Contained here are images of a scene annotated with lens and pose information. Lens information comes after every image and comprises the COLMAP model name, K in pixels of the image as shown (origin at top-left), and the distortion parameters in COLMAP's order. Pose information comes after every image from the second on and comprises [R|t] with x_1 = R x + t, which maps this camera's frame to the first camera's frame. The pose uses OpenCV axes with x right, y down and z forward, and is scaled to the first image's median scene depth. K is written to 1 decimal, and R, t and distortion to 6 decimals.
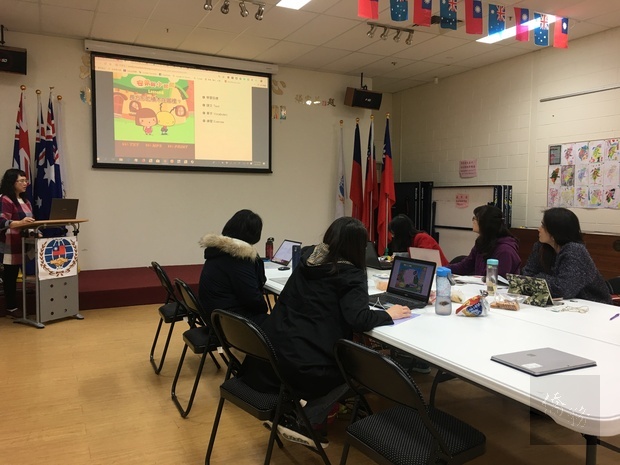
lens RADIAL K [[534.0, 0, 308.8], [0, 534.0, 229.0], [0, 0, 1]] dist [0.060559, -0.054049]
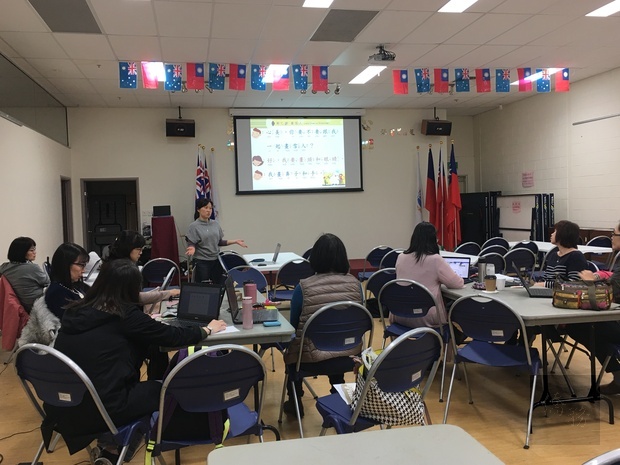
lens RADIAL K [[574.5, 0, 309.1], [0, 574.5, 232.5], [0, 0, 1]] dist [0.105348, 0.000000]
pose [[0.967406, -0.027151, -0.251771, 0.158541], [0.024433, 0.999605, -0.013914, 0.012923], [0.252049, 0.007309, 0.967687, -0.404279]]
